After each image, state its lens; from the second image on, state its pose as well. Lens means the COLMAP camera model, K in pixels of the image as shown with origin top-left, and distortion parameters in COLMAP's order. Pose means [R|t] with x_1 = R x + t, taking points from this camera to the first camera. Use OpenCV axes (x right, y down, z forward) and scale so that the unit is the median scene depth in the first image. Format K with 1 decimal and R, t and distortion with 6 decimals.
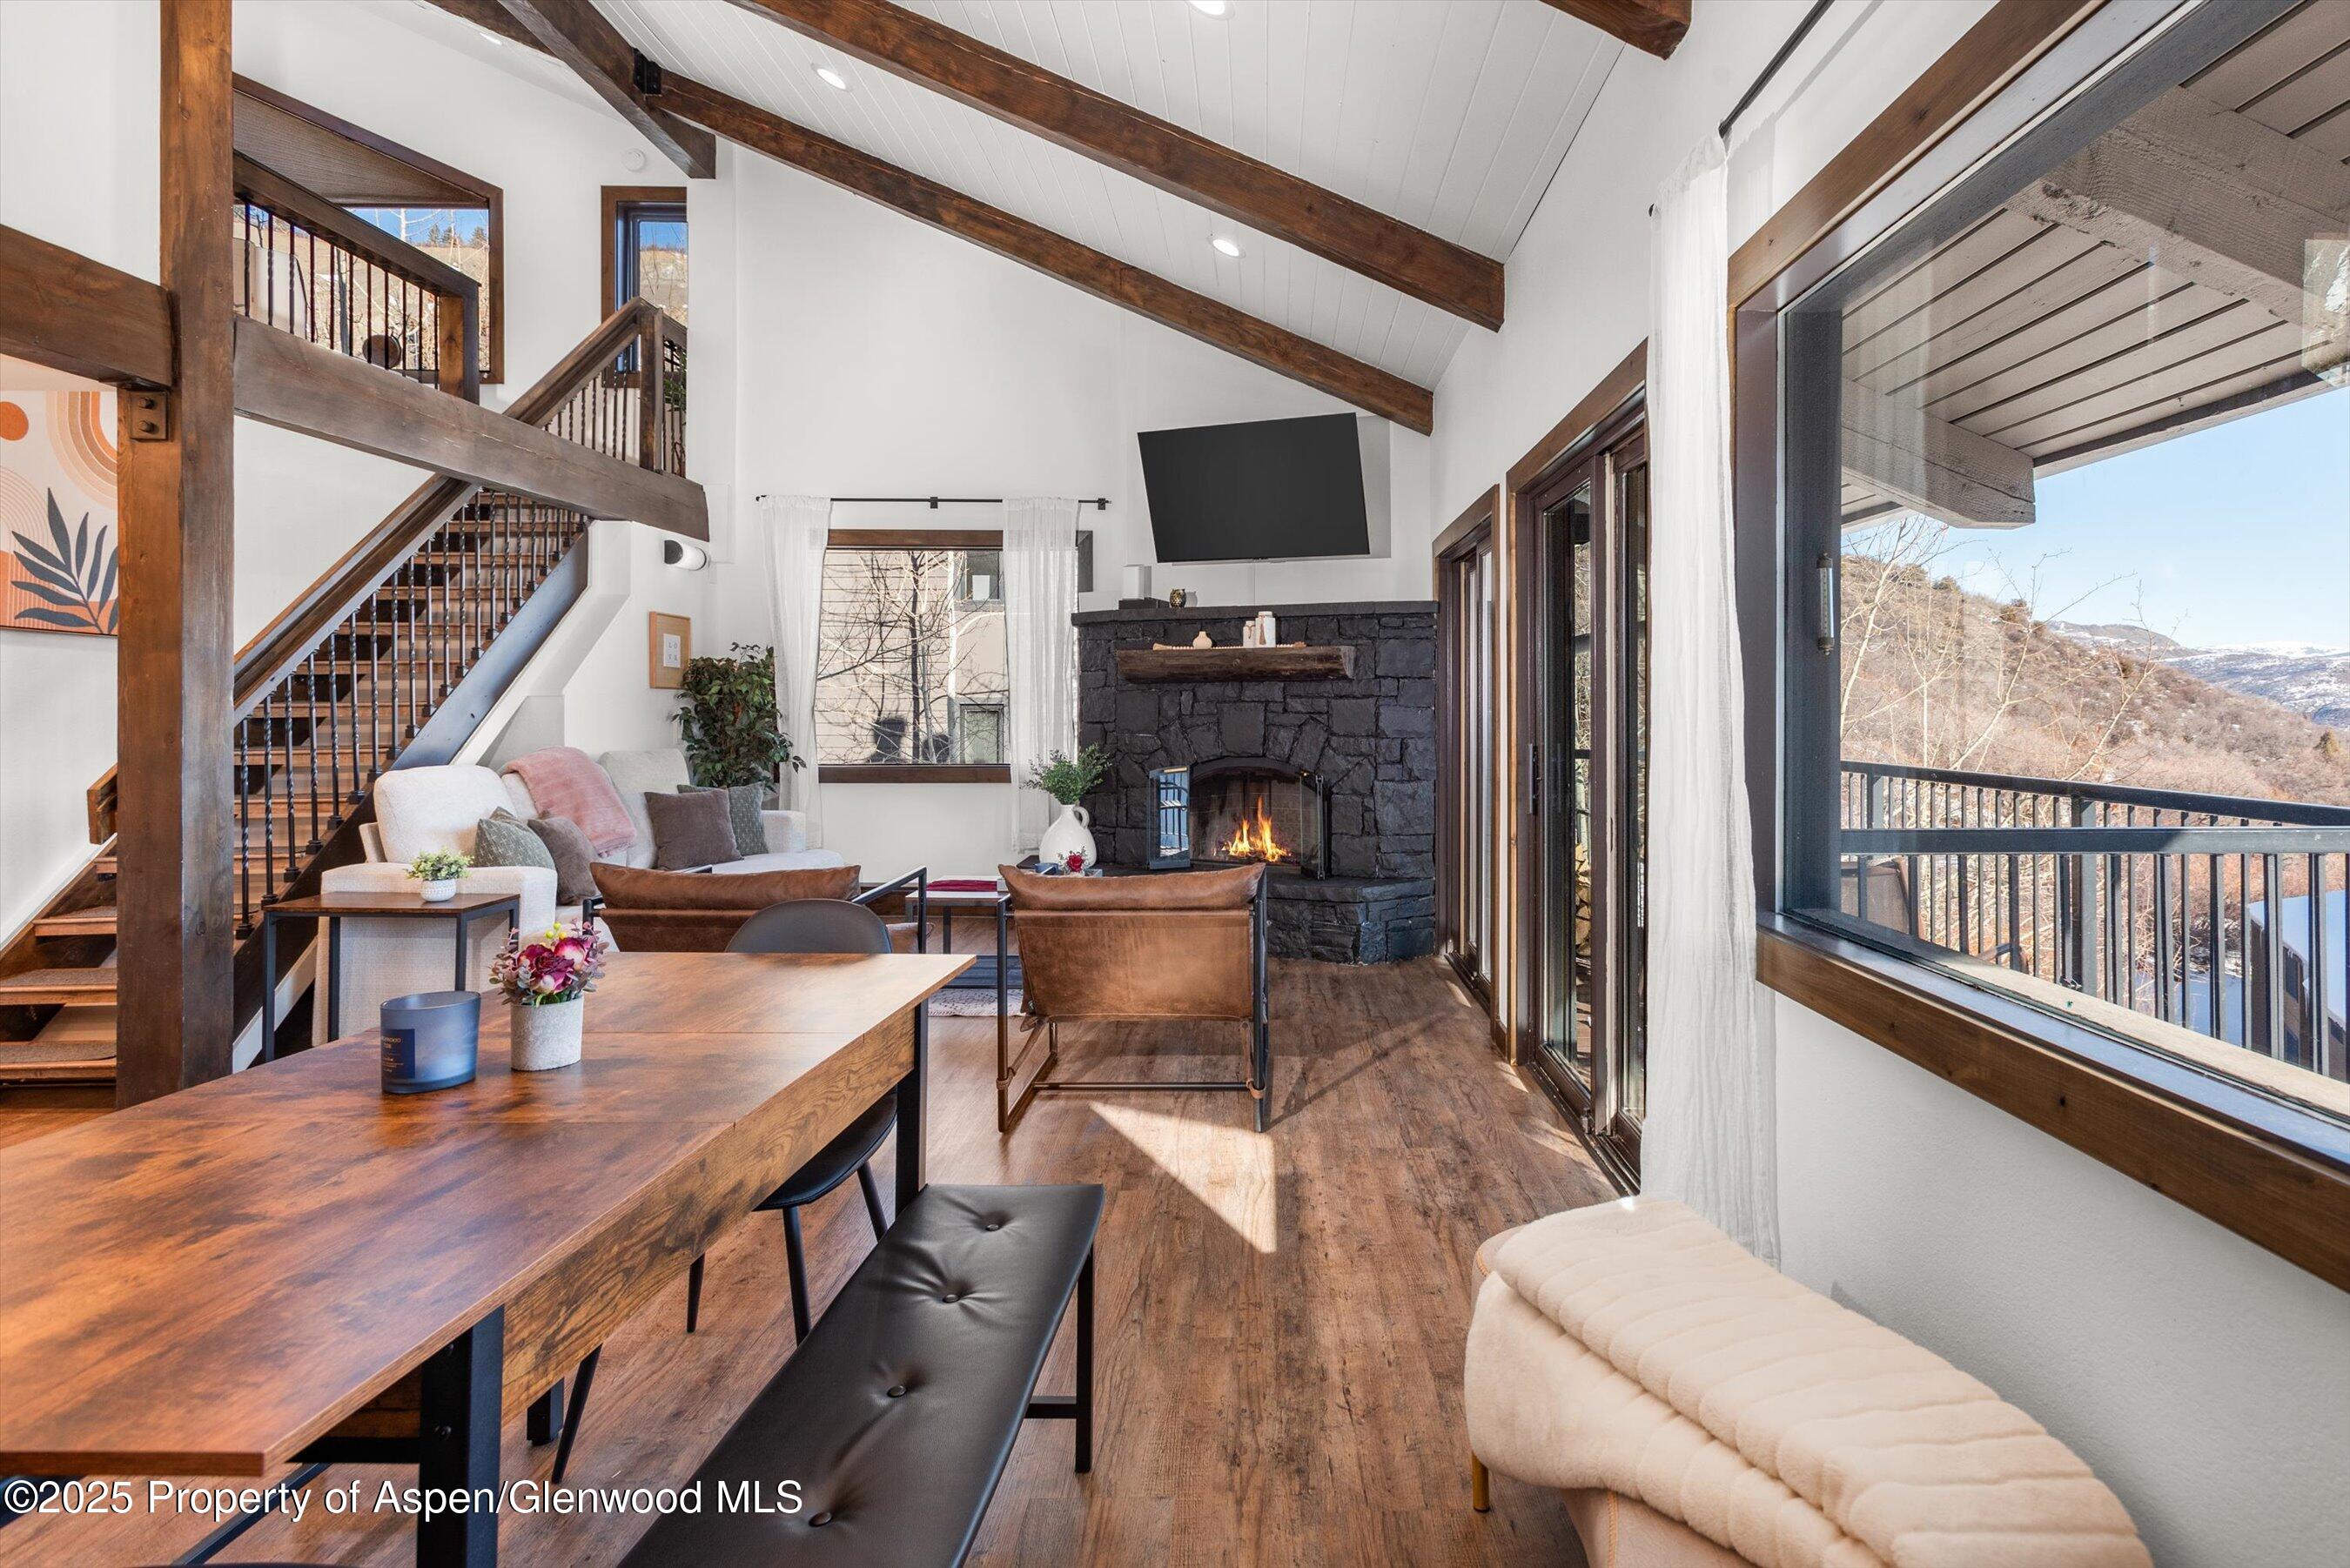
lens RADIAL K [[1211.8, 0, 1266.1], [0, 1211.8, 697.8], [0, 0, 1]] dist [0.019040, 0.000303]
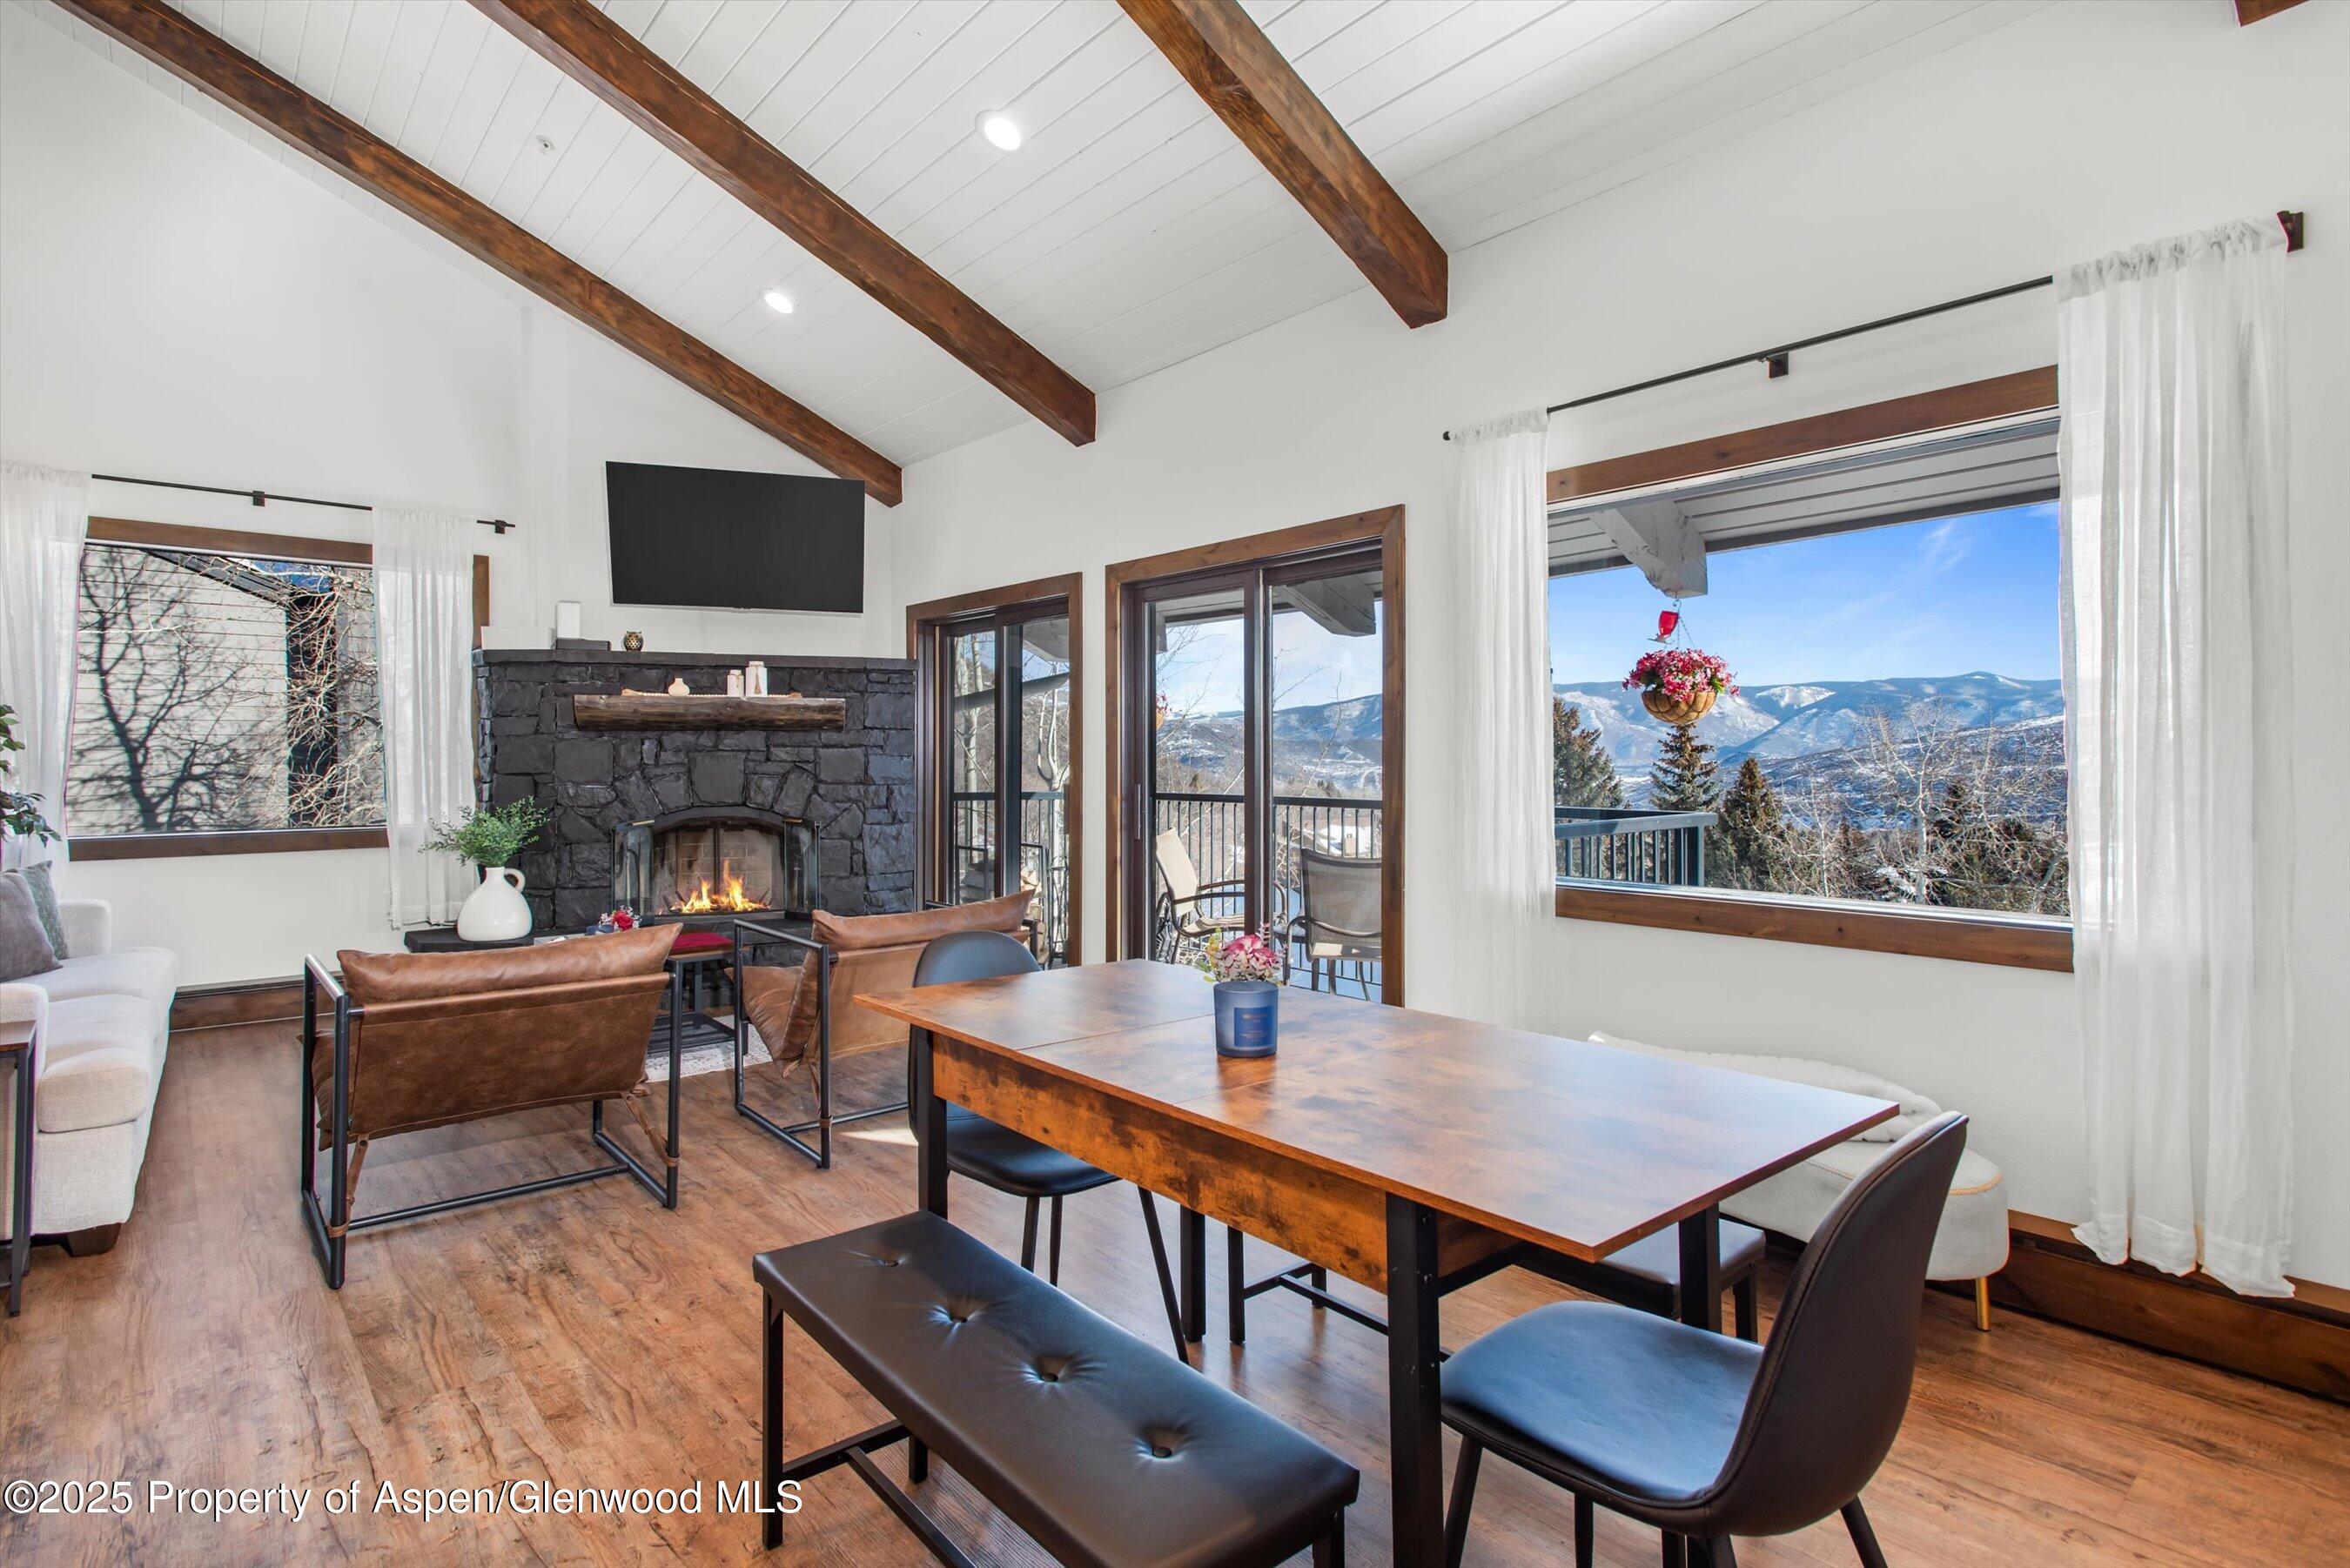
lens RADIAL K [[1171.1, 0, 1177.0], [0, 1171.1, 759.9], [0, 0, 1]] dist [0.014719, -0.002230]
pose [[0.764298, -0.004225, 0.644849, -0.357432], [-0.002663, 0.999949, 0.009708, 0.000400], [-0.644857, -0.009137, 0.764248, 0.027172]]
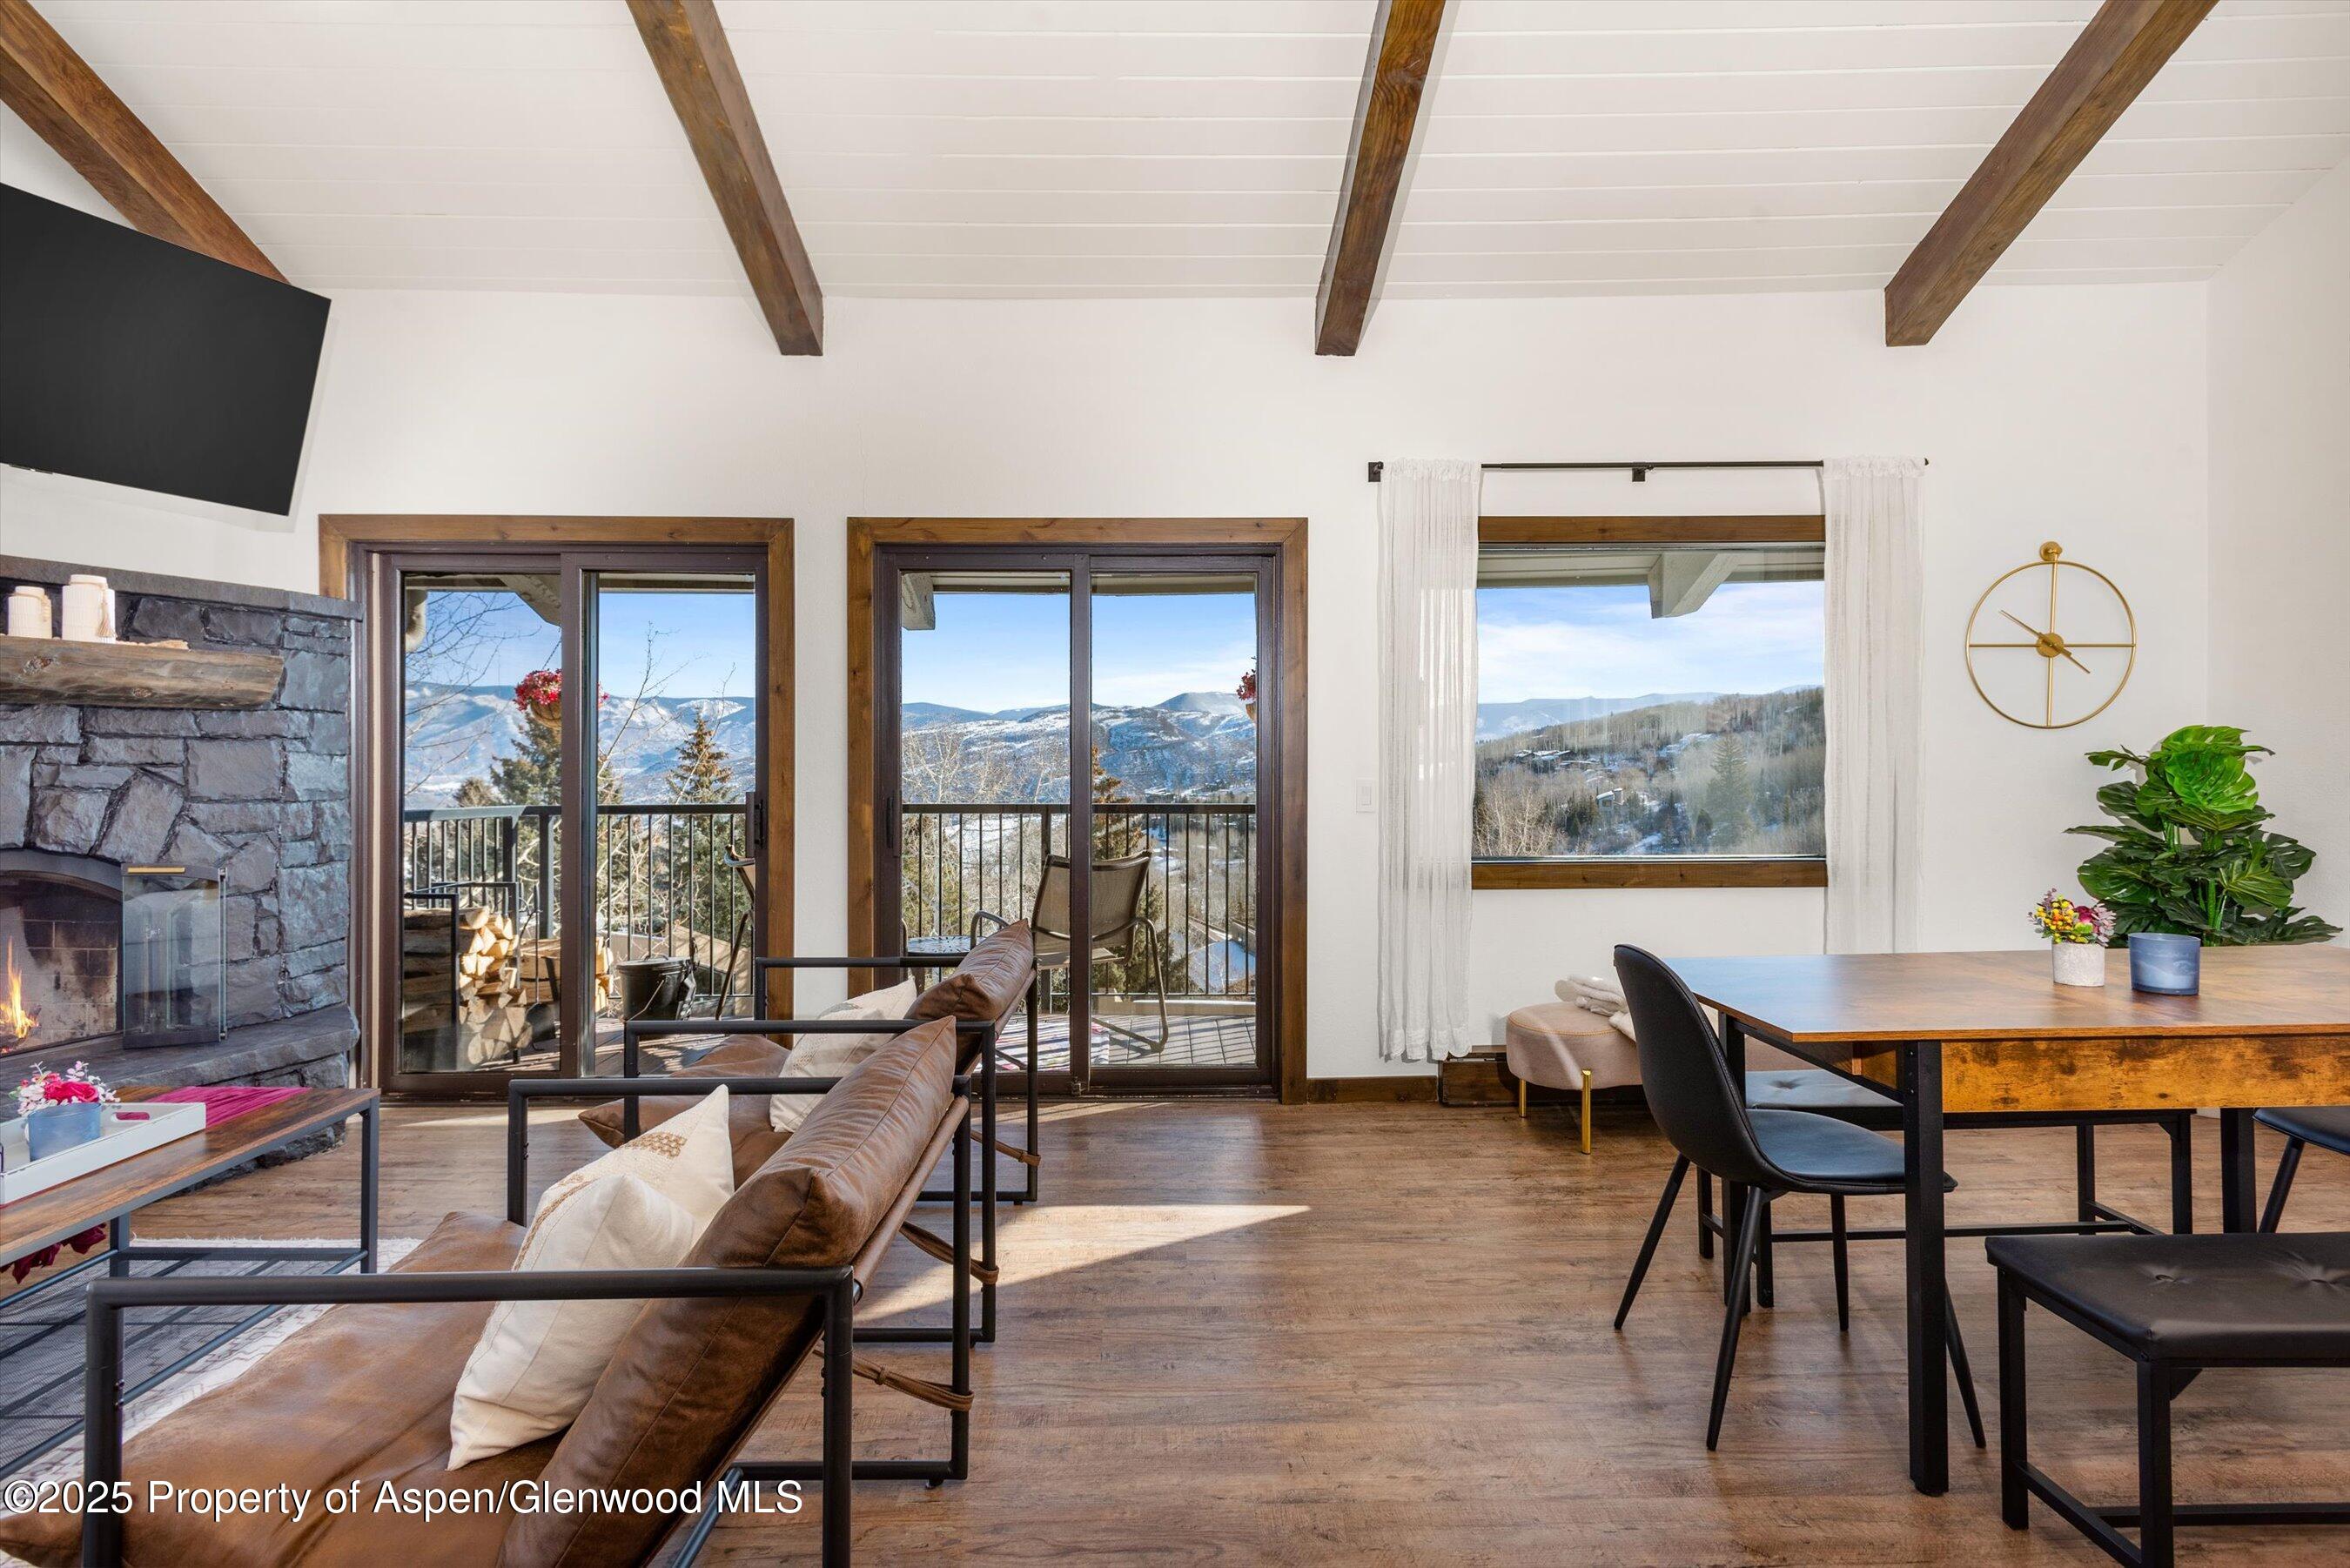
lens RADIAL K [[1111.9, 0, 1161.3], [0, 1111.9, 771.4], [0, 0, 1]] dist [0.012214, -0.002148]
pose [[0.002186, -0.009201, 0.999955, -0.490076], [-0.007393, 0.999930, 0.009217, 0.007302], [-0.999970, -0.007412, 0.002118, 0.515083]]
